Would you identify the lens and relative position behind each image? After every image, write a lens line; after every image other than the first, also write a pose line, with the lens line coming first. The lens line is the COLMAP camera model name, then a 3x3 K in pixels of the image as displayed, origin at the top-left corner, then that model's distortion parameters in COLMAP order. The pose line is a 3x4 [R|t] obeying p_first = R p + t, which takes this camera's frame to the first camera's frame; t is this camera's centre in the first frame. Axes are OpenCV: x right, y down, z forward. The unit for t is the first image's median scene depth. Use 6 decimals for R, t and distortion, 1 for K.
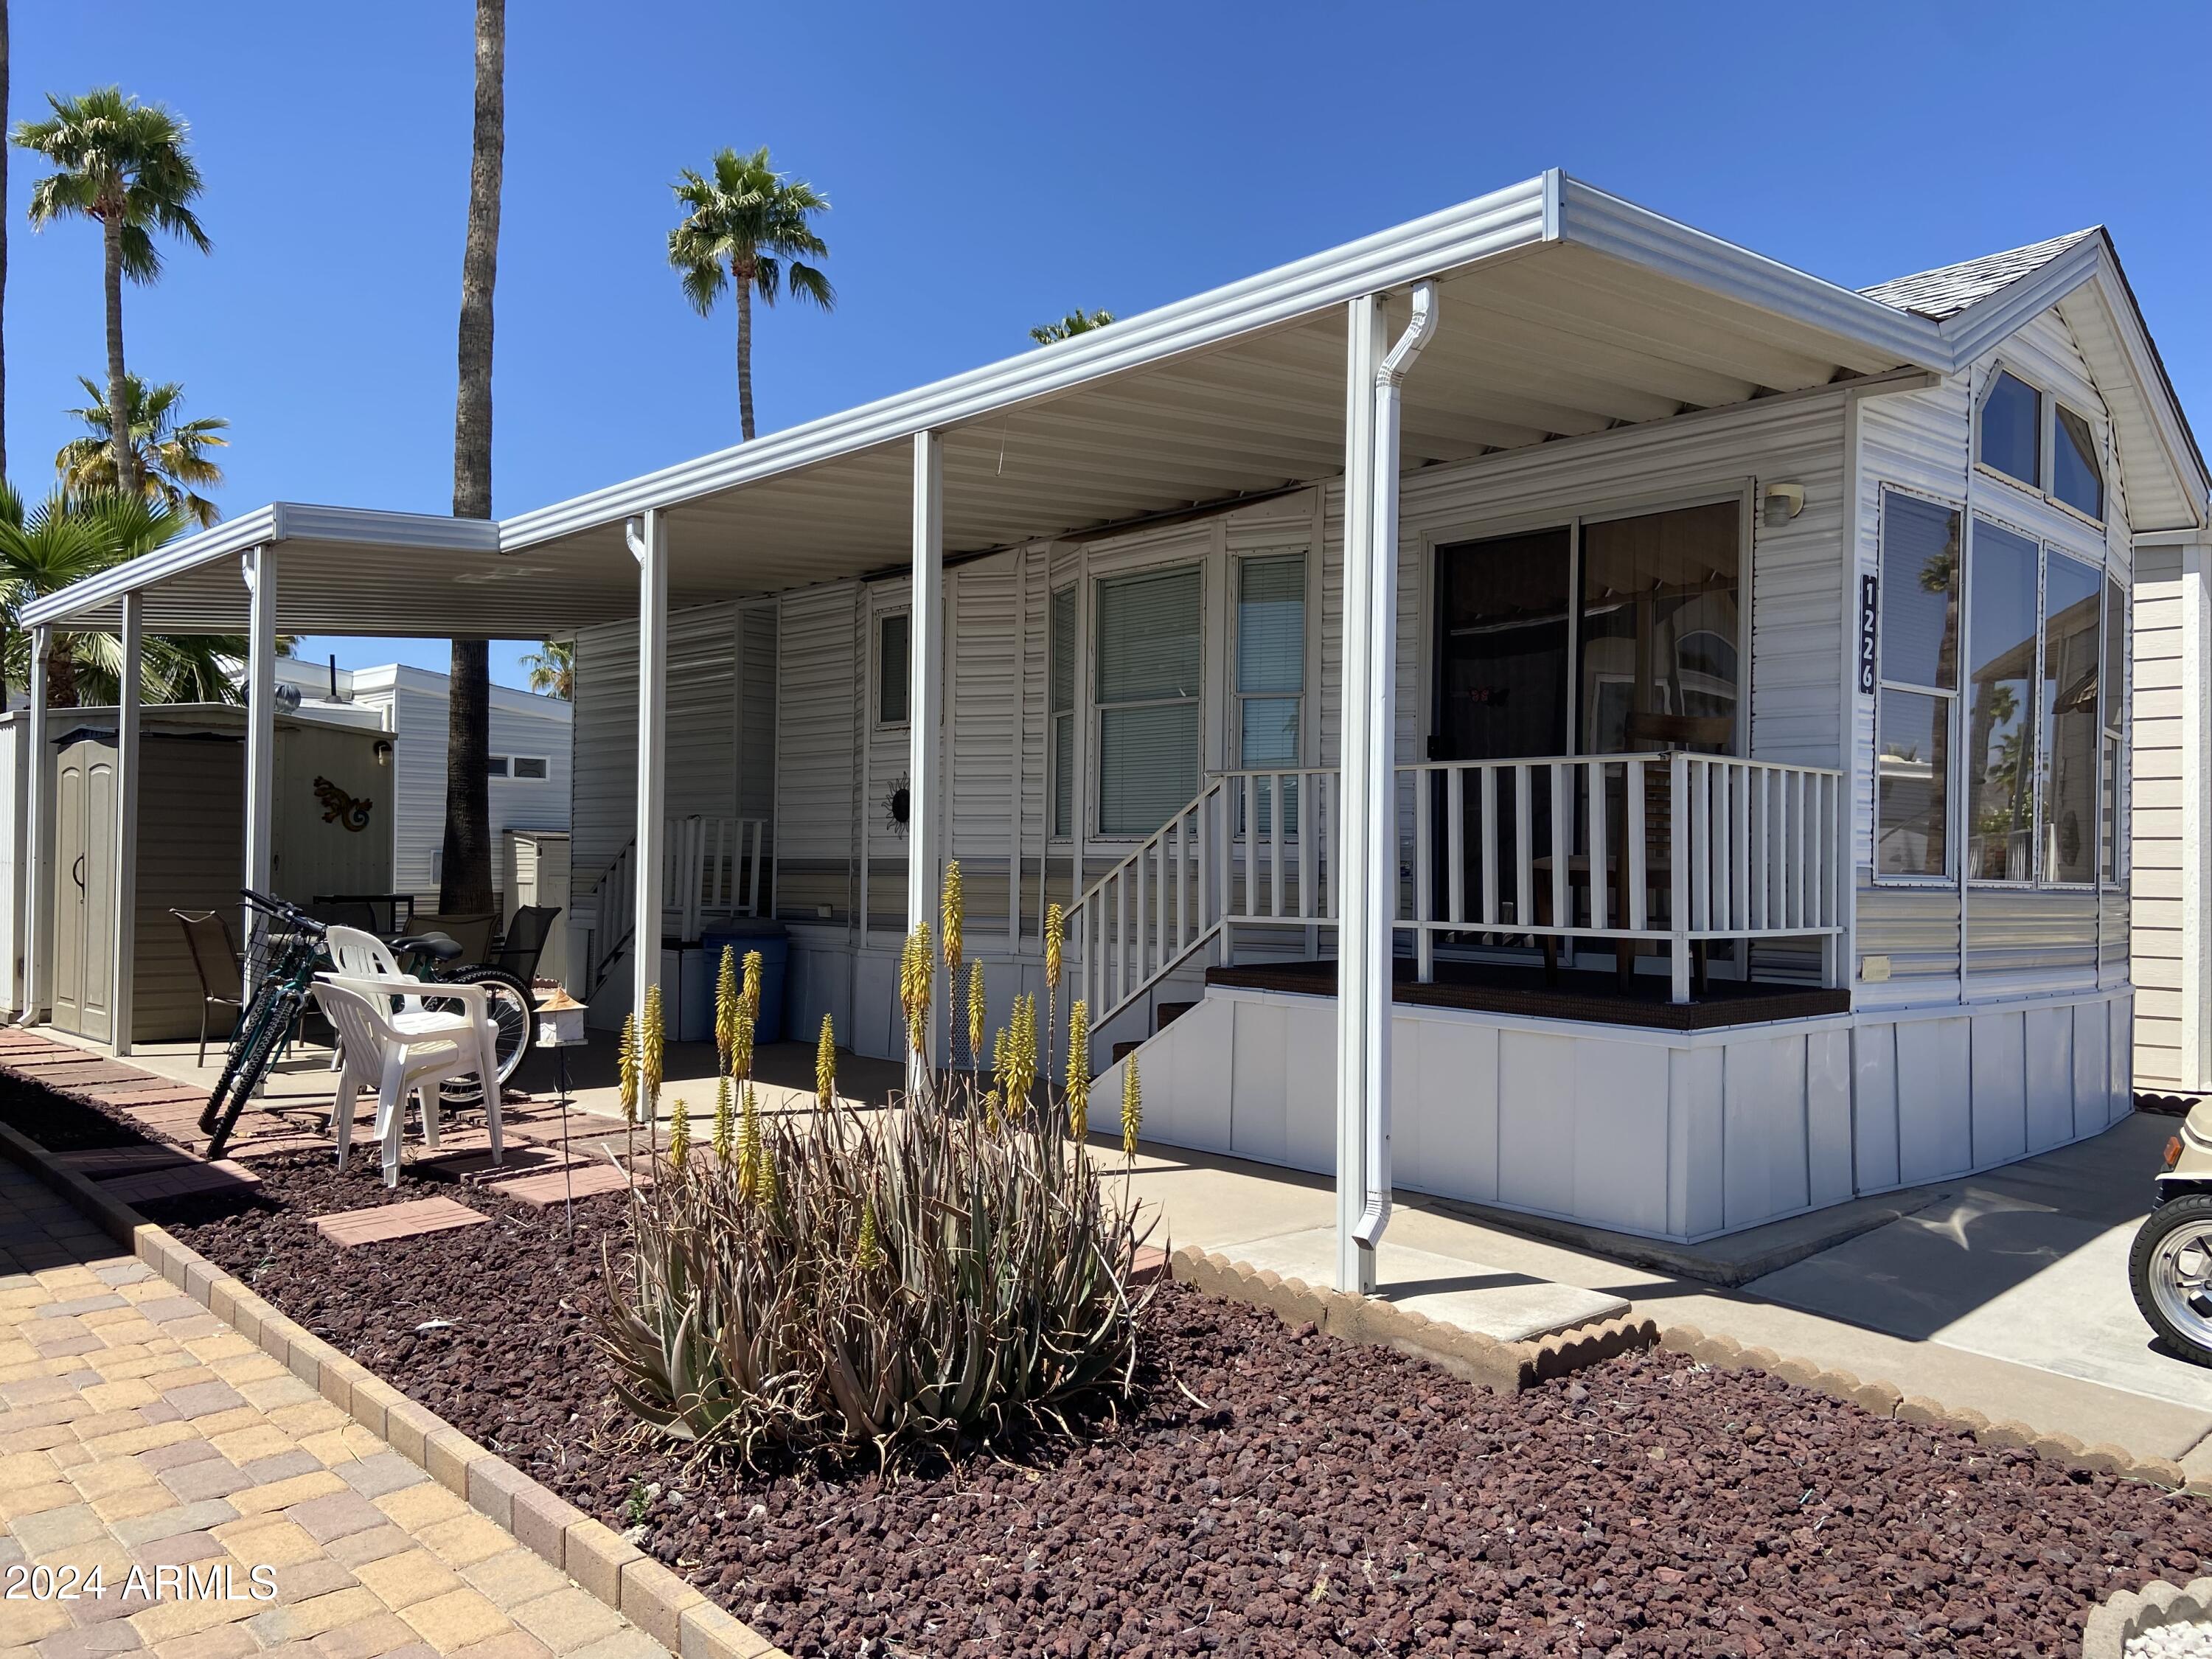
lens RADIAL K [[1643.4, 0, 1106.0], [0, 1643.4, 829.5], [0, 0, 1]] dist [0.103883, -0.122936]
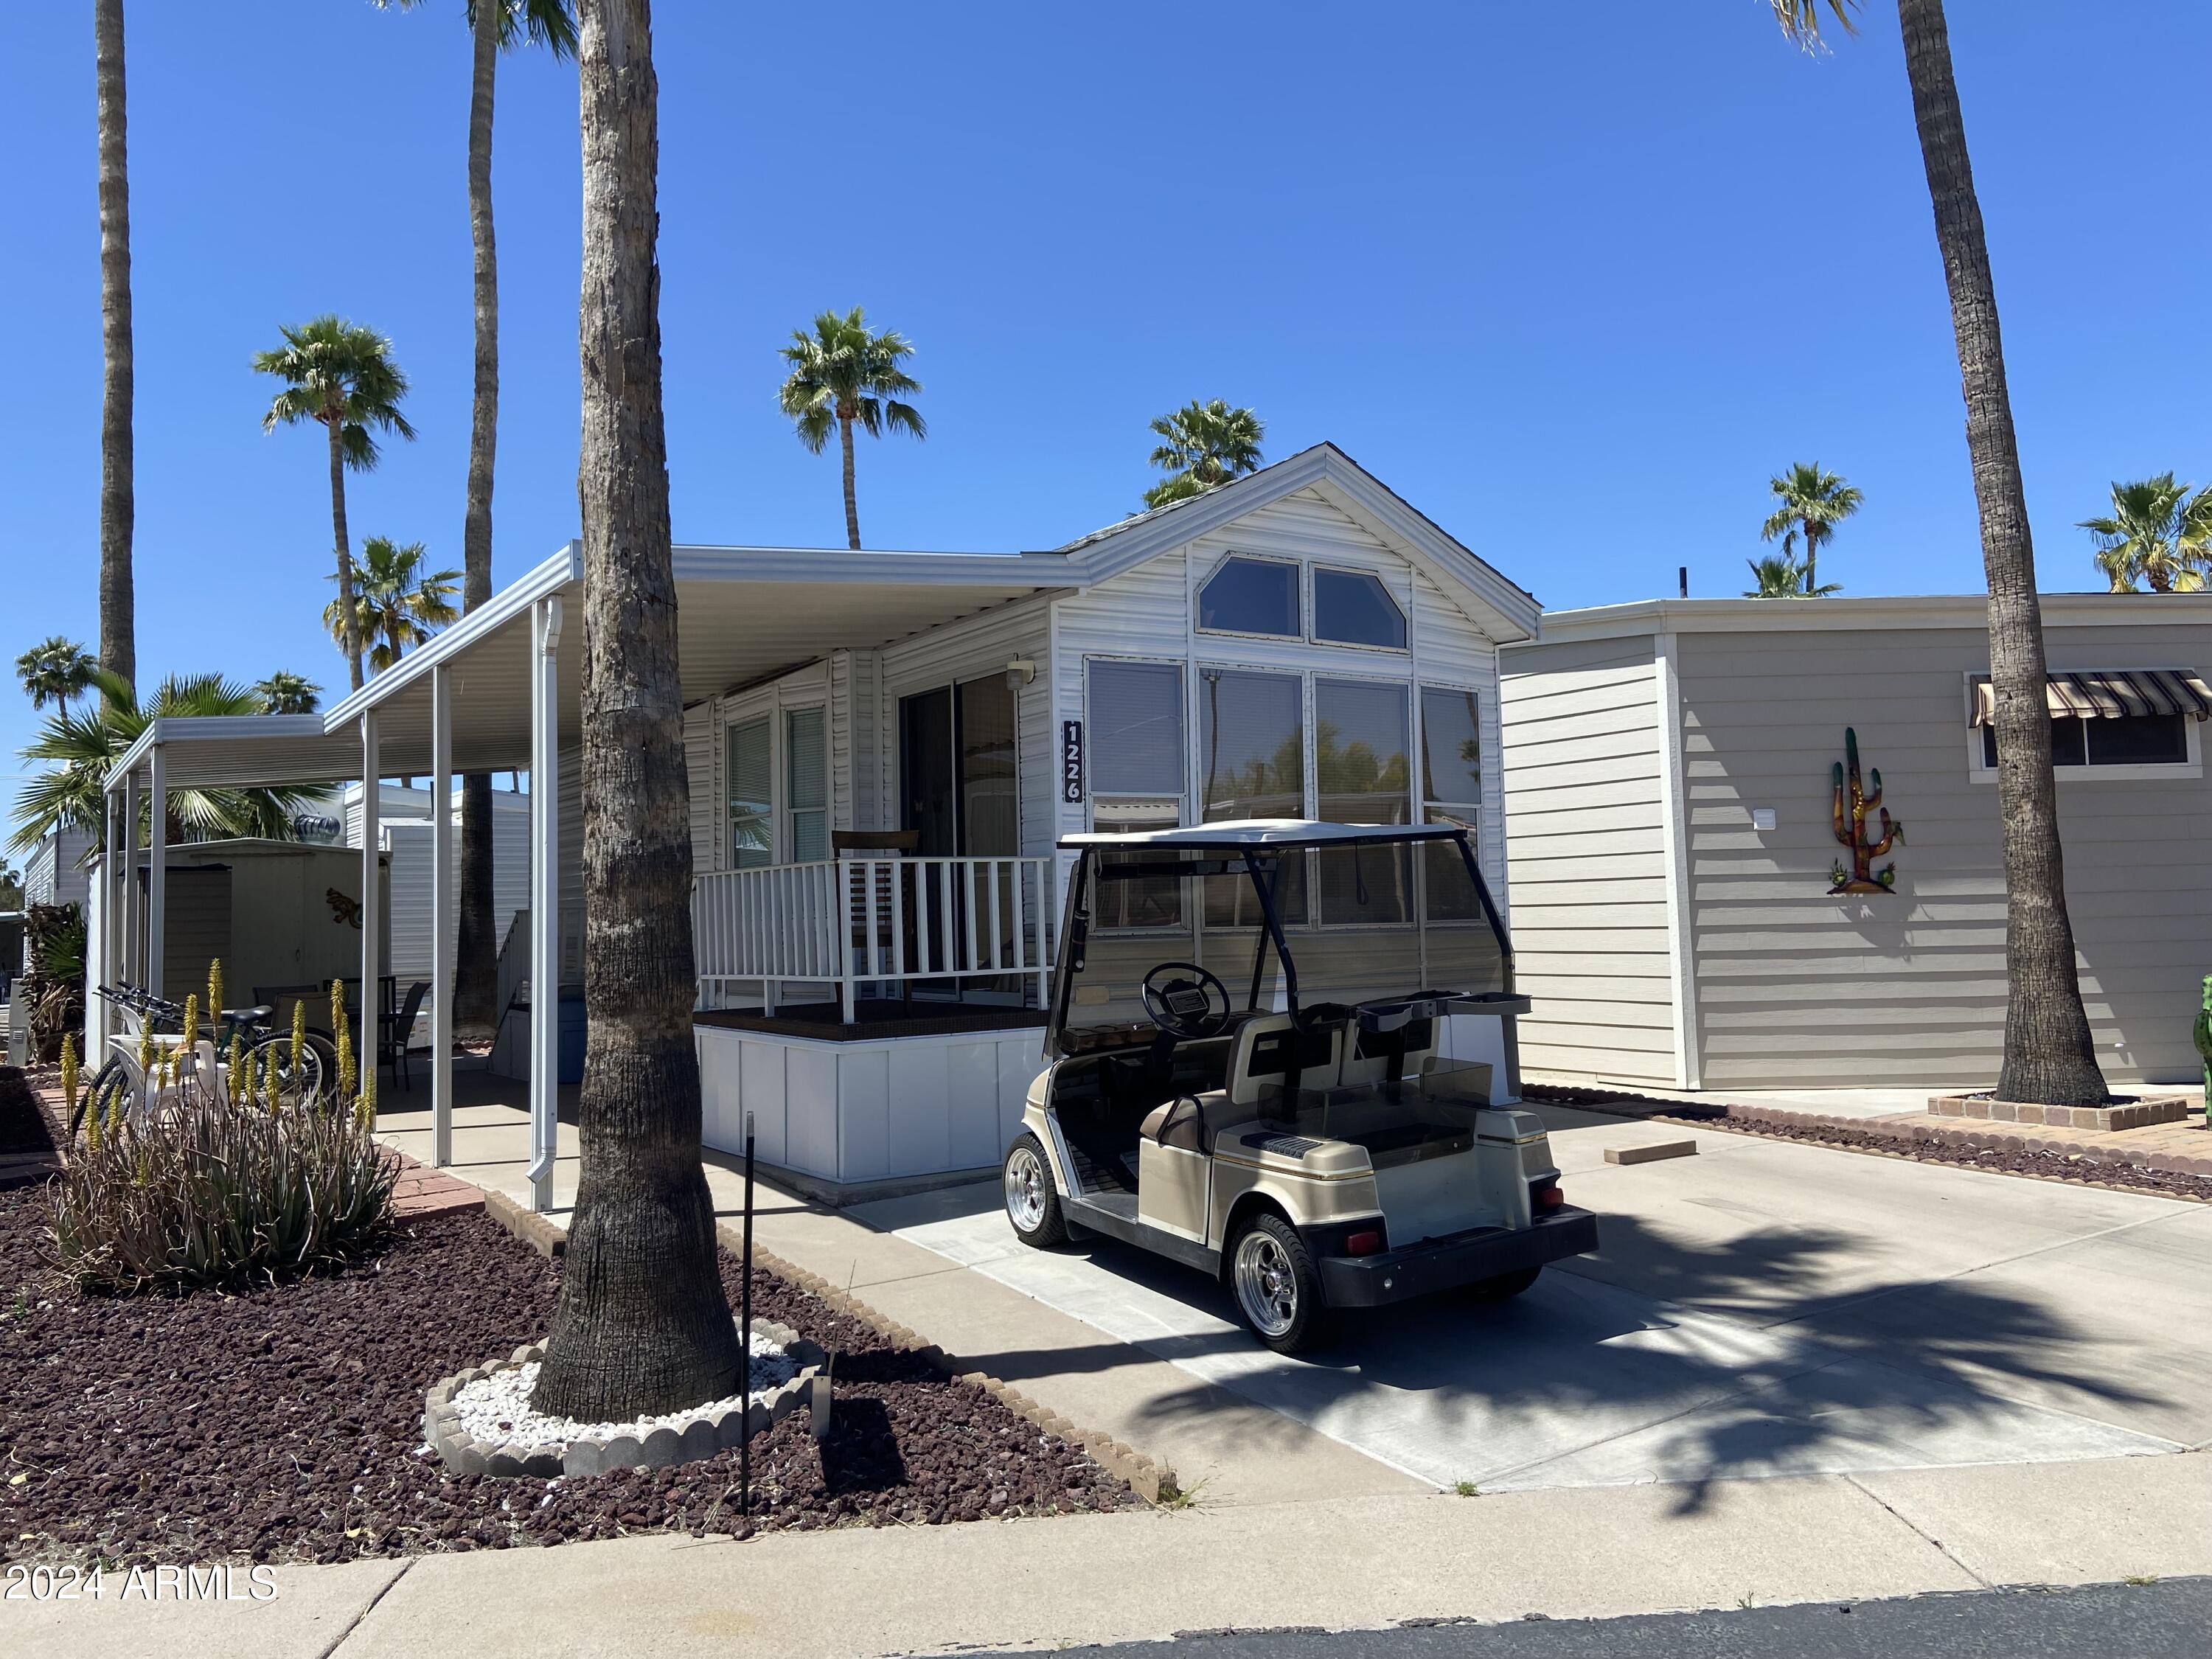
lens RADIAL K [[1638.7, 0, 1109.9], [0, 1638.7, 789.0], [0, 0, 1]] dist [0.098022, -0.112173]
pose [[0.984370, -0.054658, -0.167419, 0.148222], [0.045218, 0.997192, -0.059688, -0.001519], [0.170211, 0.051185, 0.984077, -0.078928]]
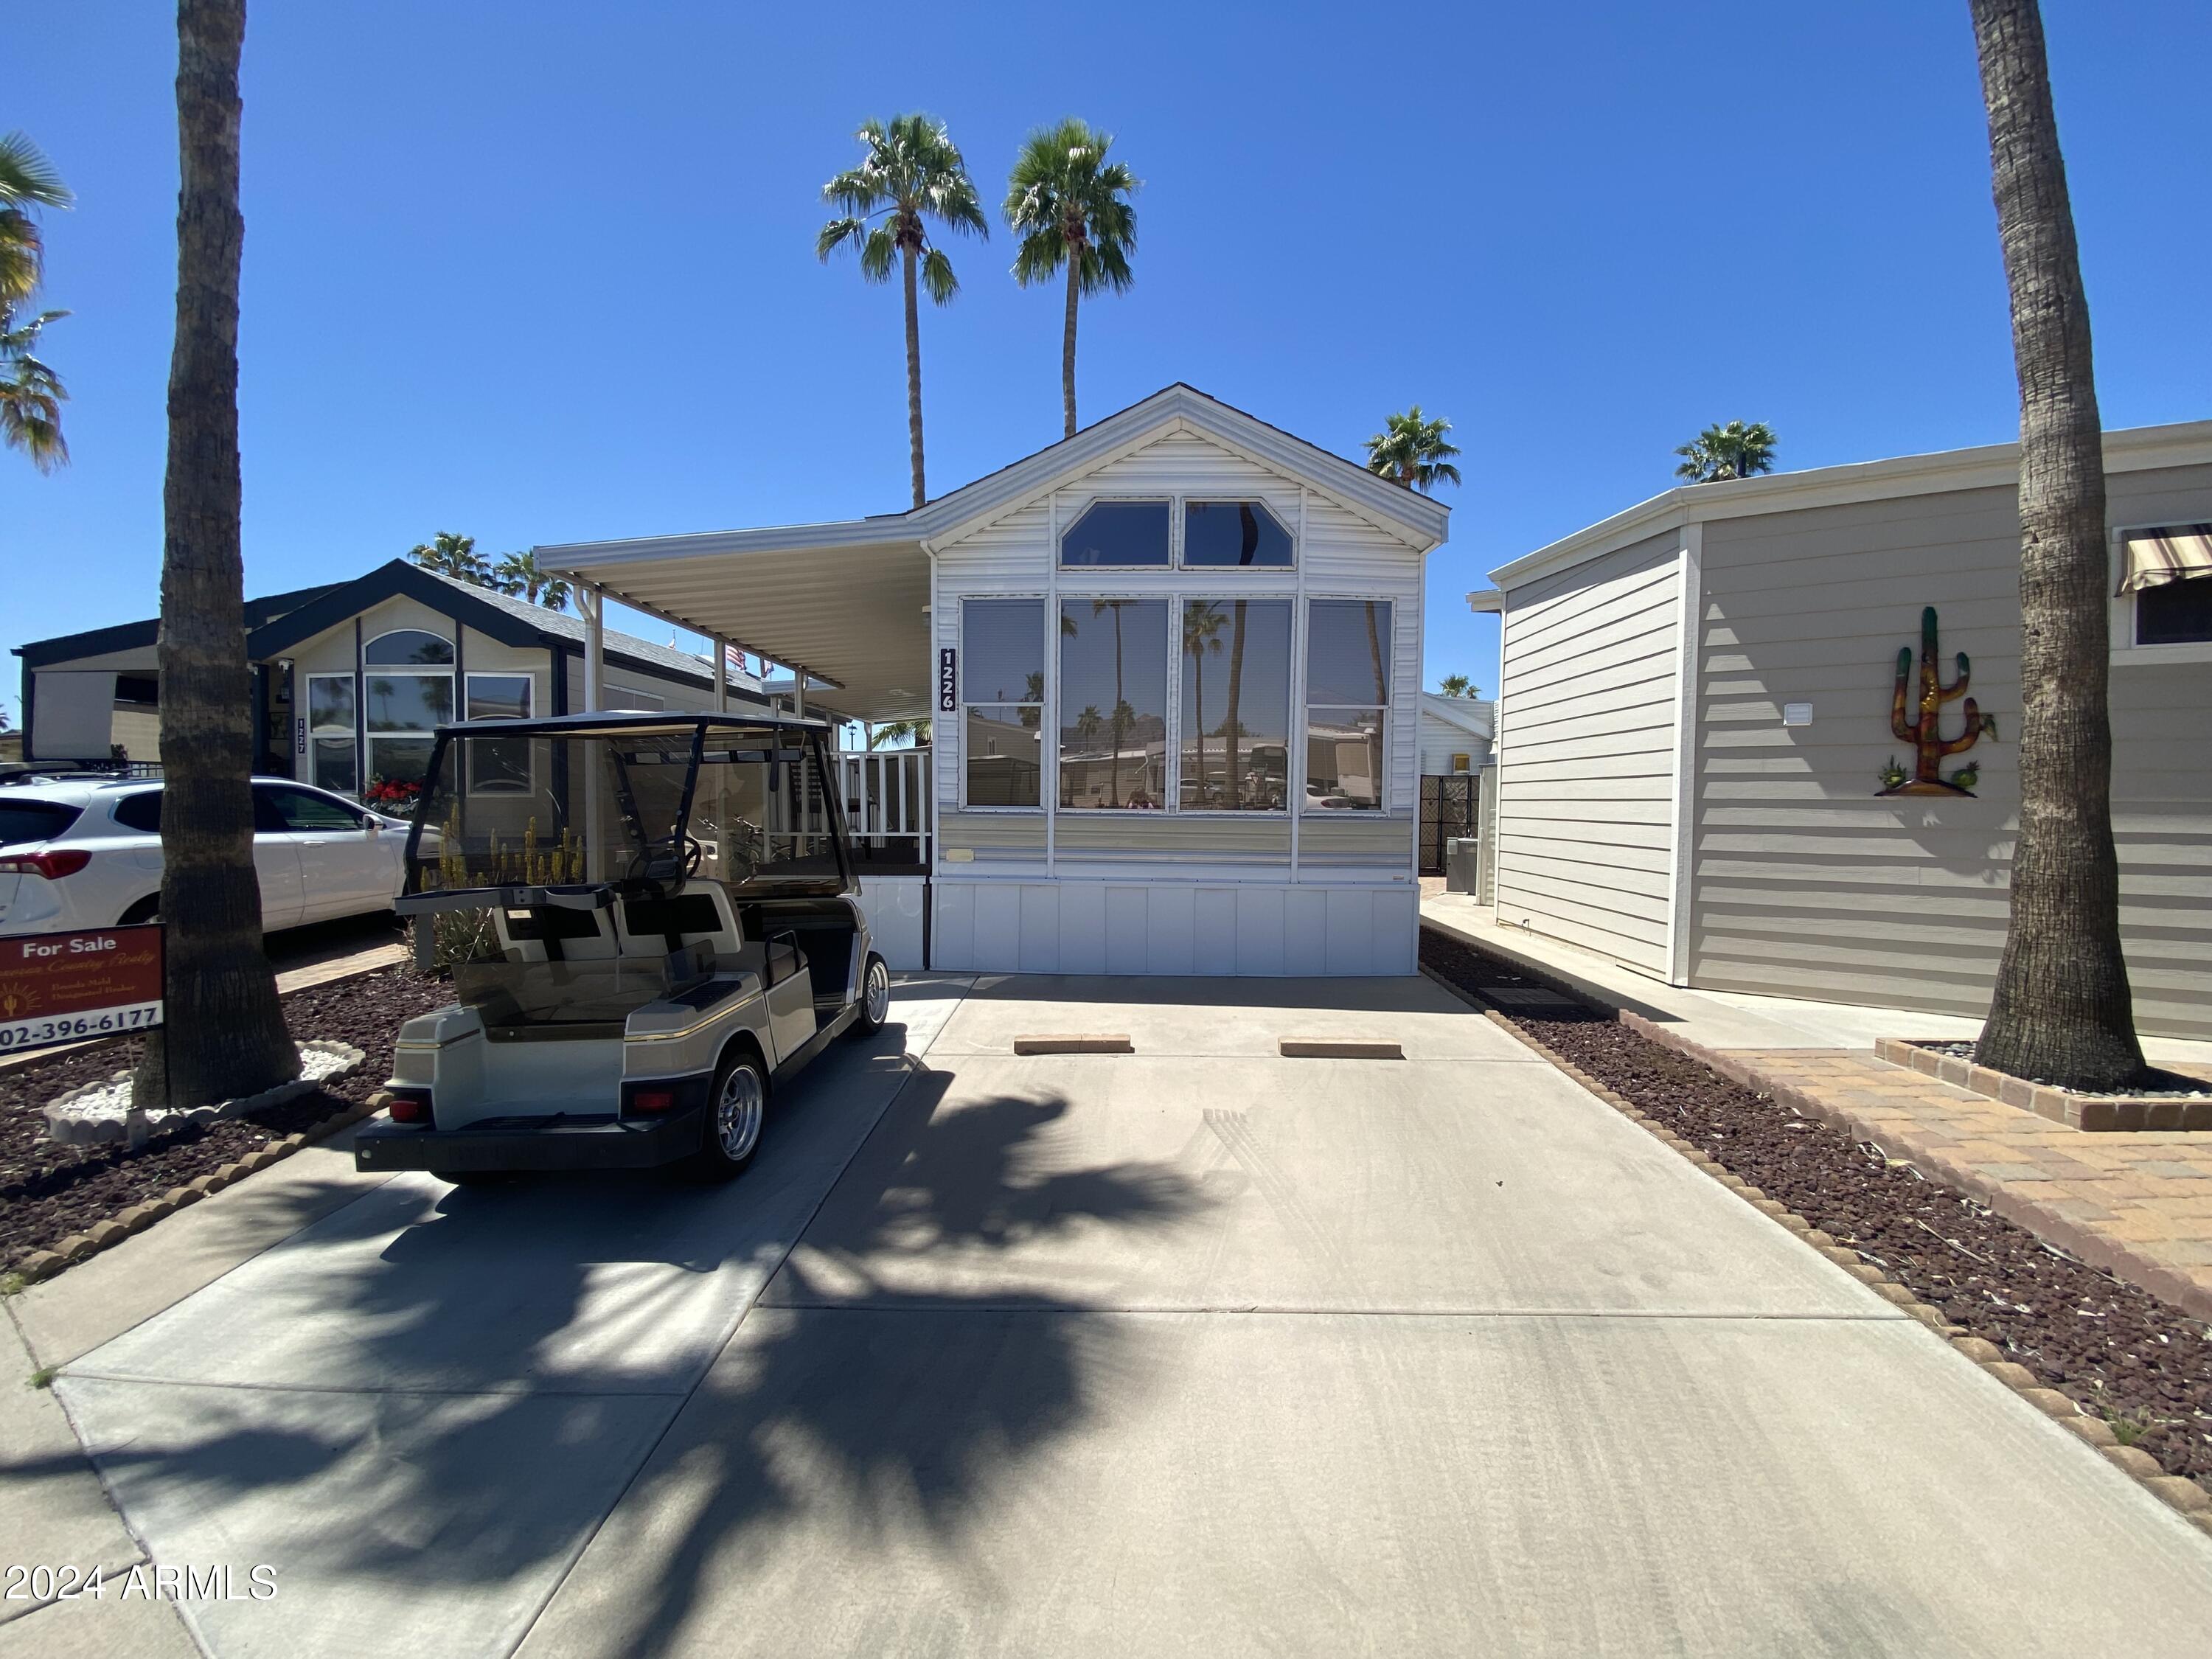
lens RADIAL K [[884.6, 0, 1109.3], [0, 884.6, 826.2], [0, 0, 1]] dist [0.024181, -0.022677]
pose [[0.702172, 0.009370, -0.711946, 0.267079], [0.020969, 0.999208, 0.033832, 0.003969], [0.711699, -0.038685, 0.701419, 0.085775]]
